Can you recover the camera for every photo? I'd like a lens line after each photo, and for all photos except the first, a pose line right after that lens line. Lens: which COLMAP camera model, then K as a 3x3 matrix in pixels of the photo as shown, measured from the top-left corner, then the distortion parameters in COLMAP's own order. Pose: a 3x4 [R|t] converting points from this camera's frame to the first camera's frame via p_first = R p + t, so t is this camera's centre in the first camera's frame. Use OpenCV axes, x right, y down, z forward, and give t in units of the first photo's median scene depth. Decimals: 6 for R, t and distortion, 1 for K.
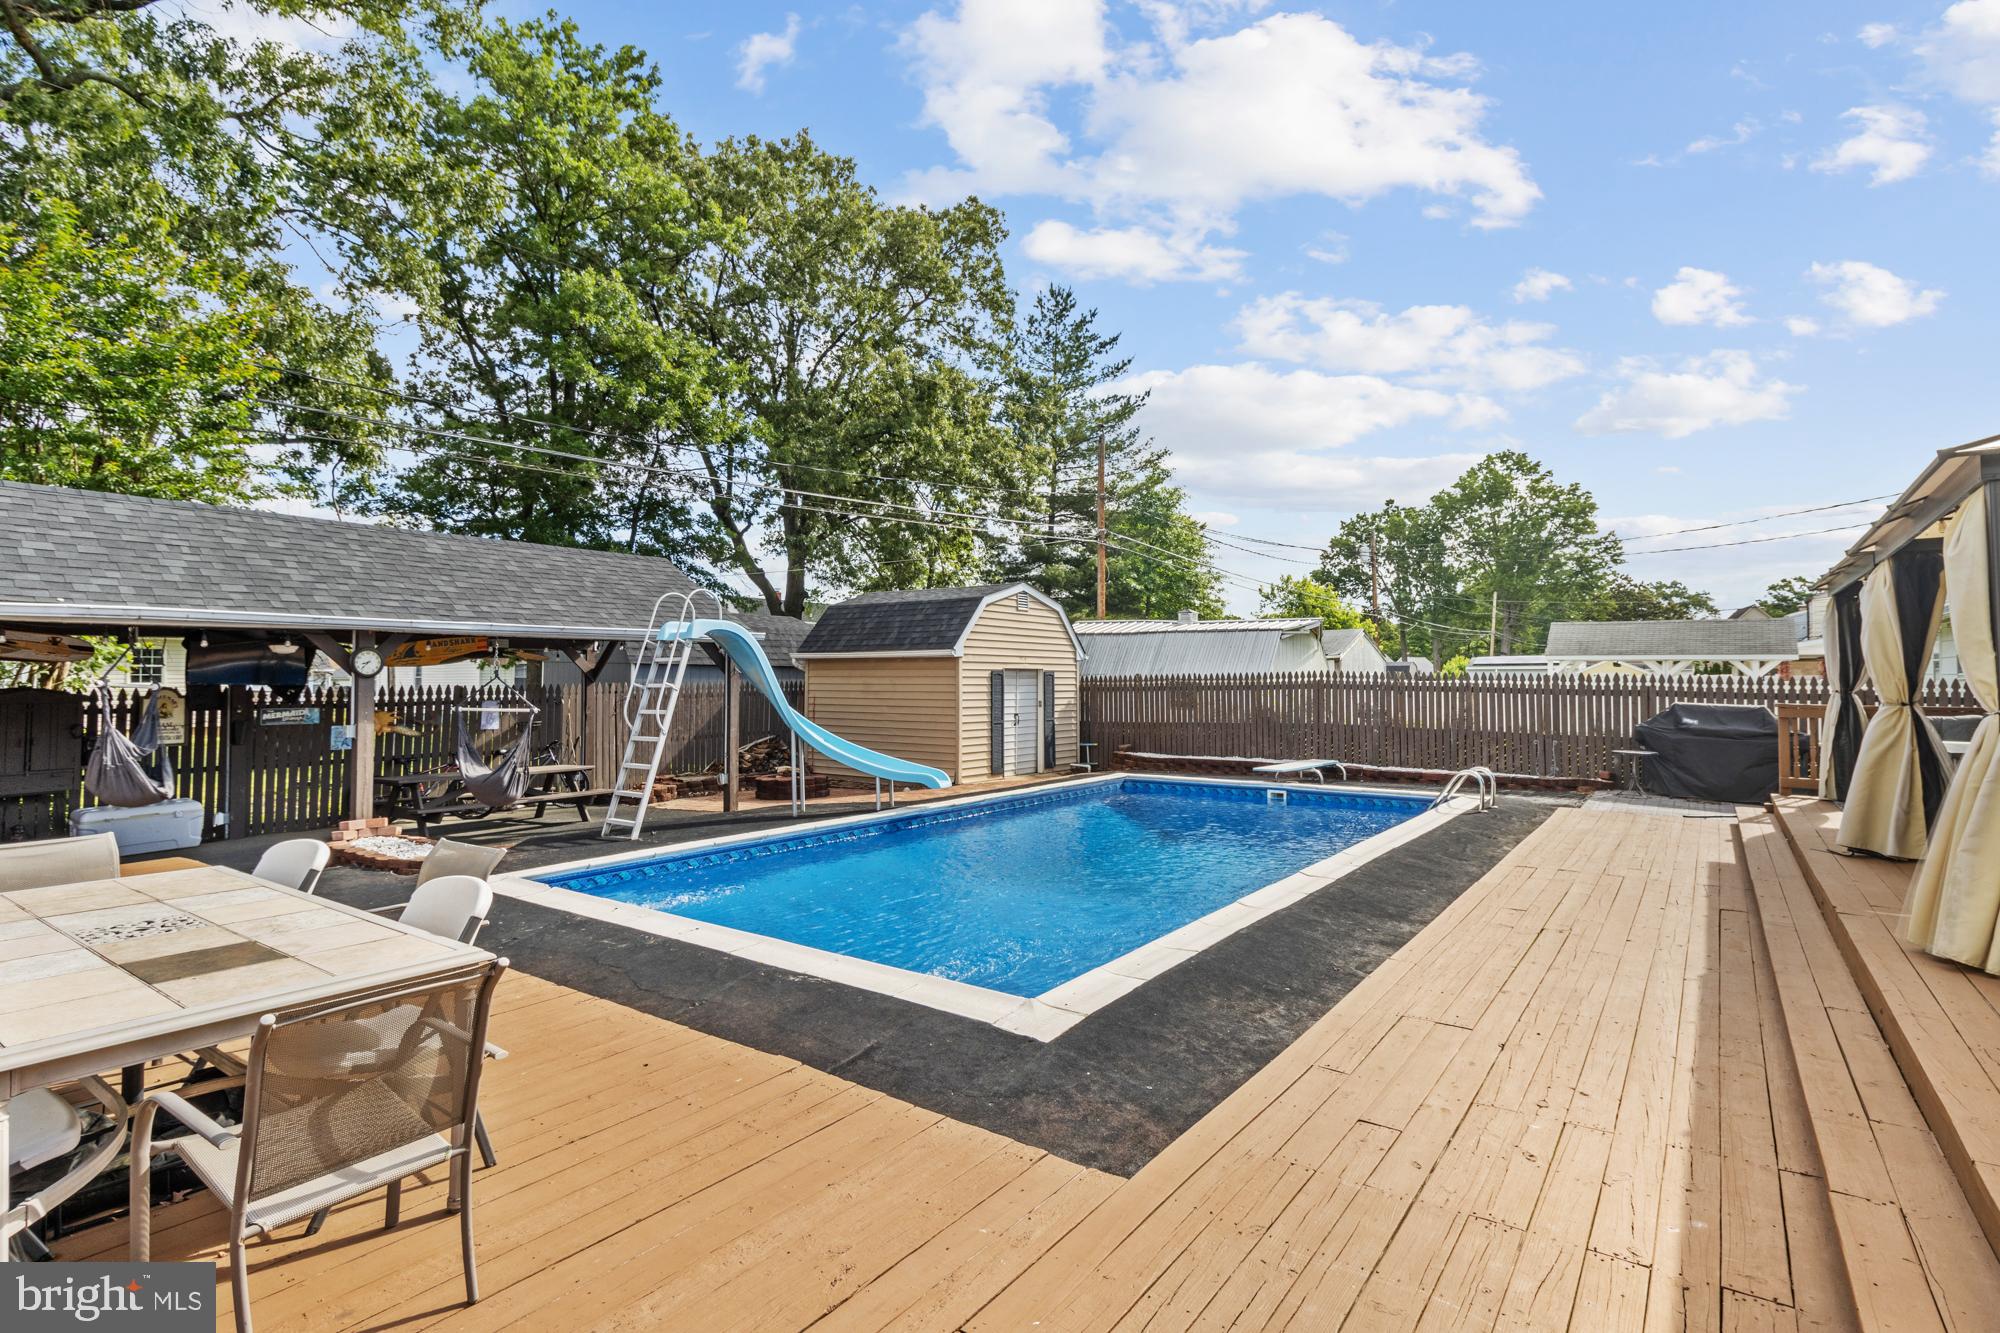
lens RADIAL K [[976.4, 0, 1006.9], [0, 976.4, 589.5], [0, 0, 1]] dist [-0.009662, -0.000124]
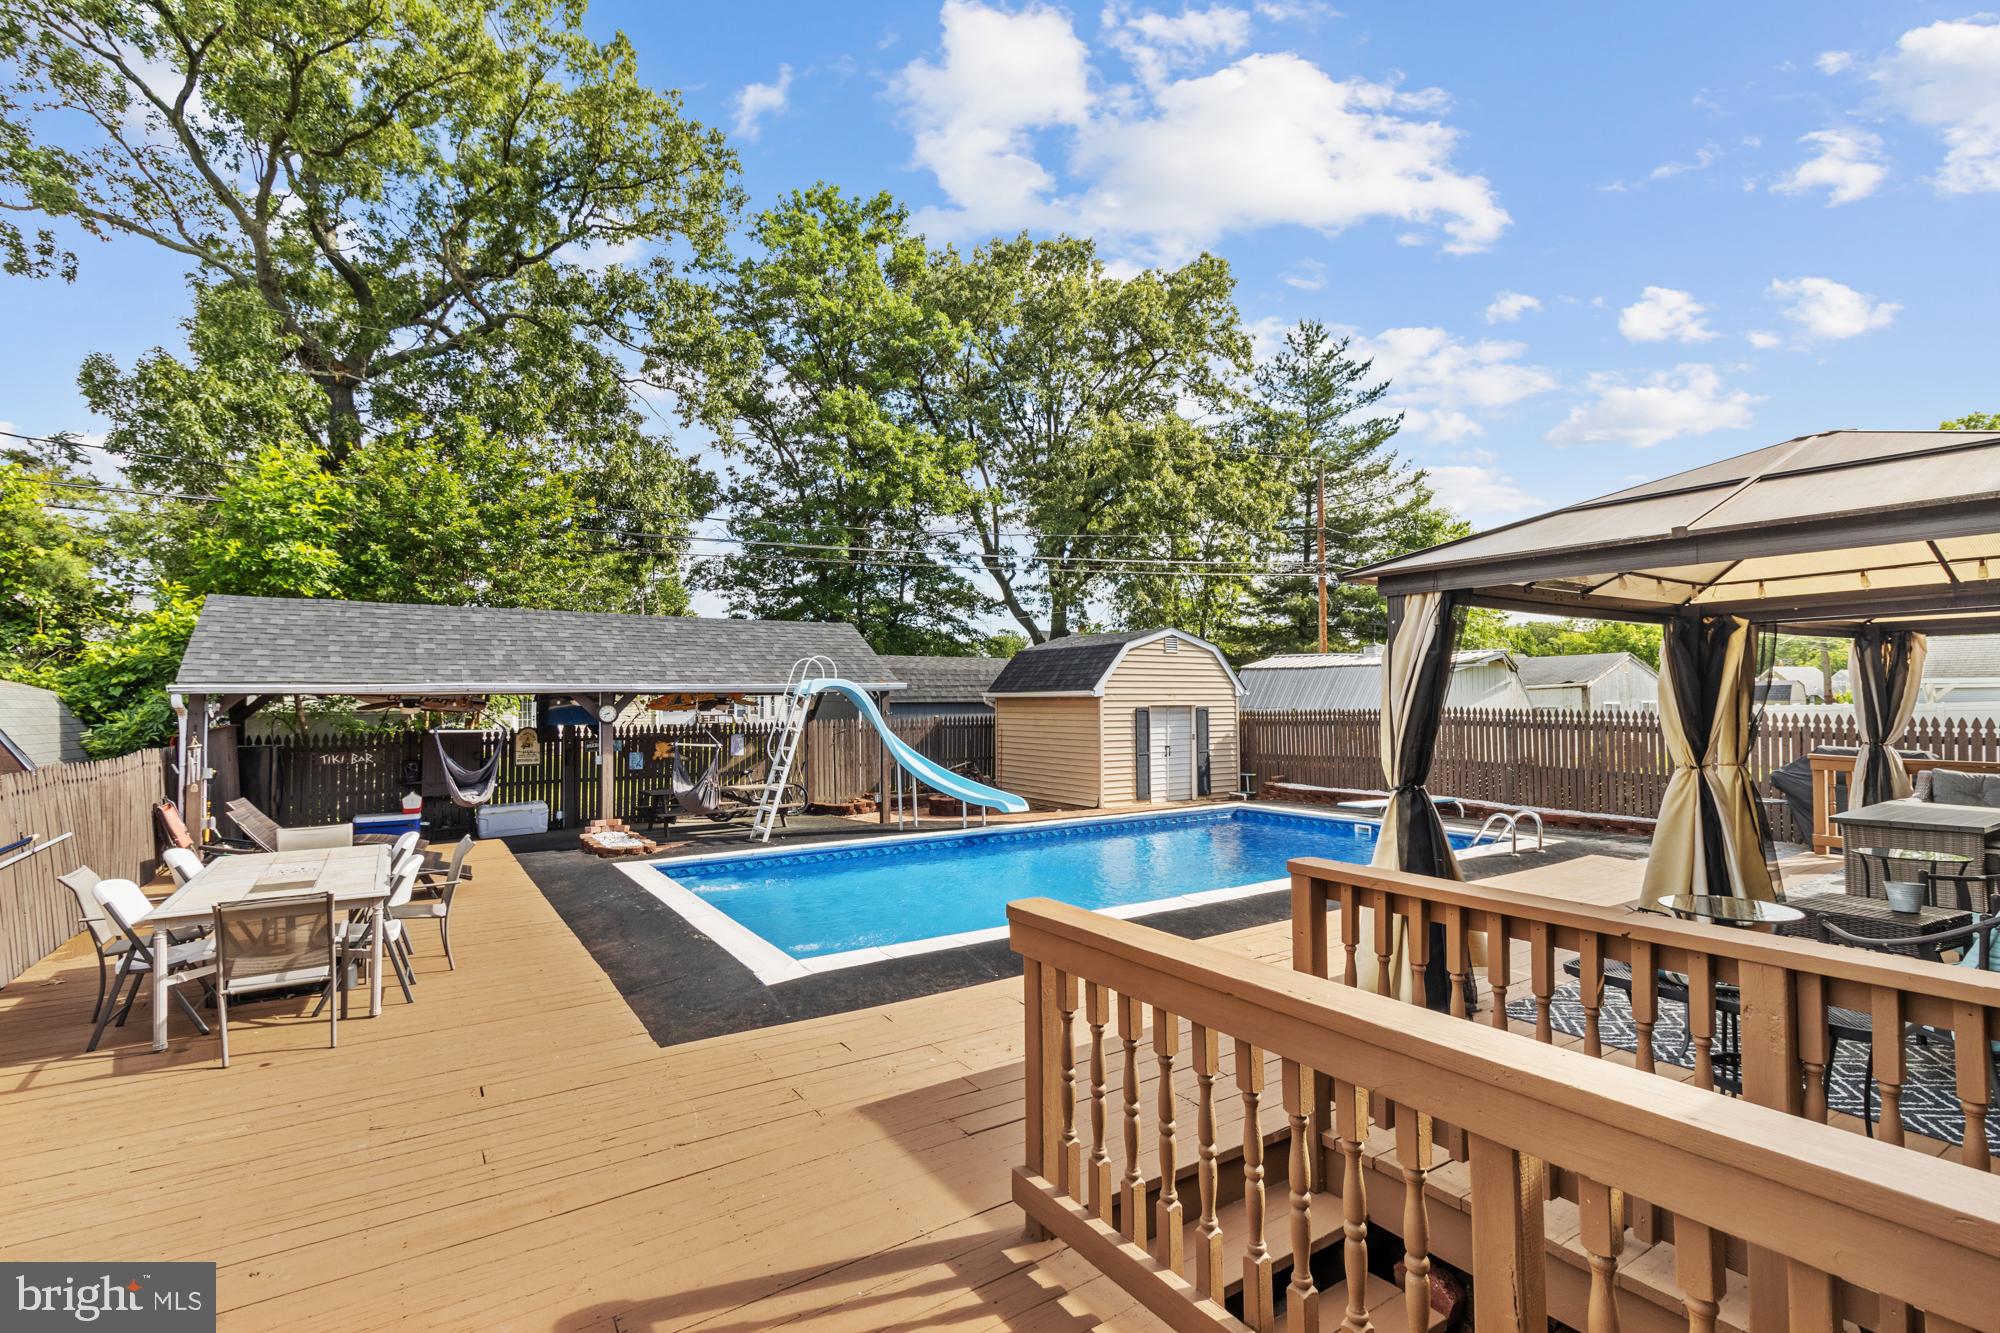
lens RADIAL K [[939.2, 0, 1016.6], [0, 939.2, 612.8], [0, 0, 1]] dist [0.001389, -0.000060]
pose [[0.930541, -0.040414, -0.363952, 0.238777], [0.040647, 0.999149, -0.007022, -0.022634], [0.363926, -0.008260, 0.931391, -0.054658]]
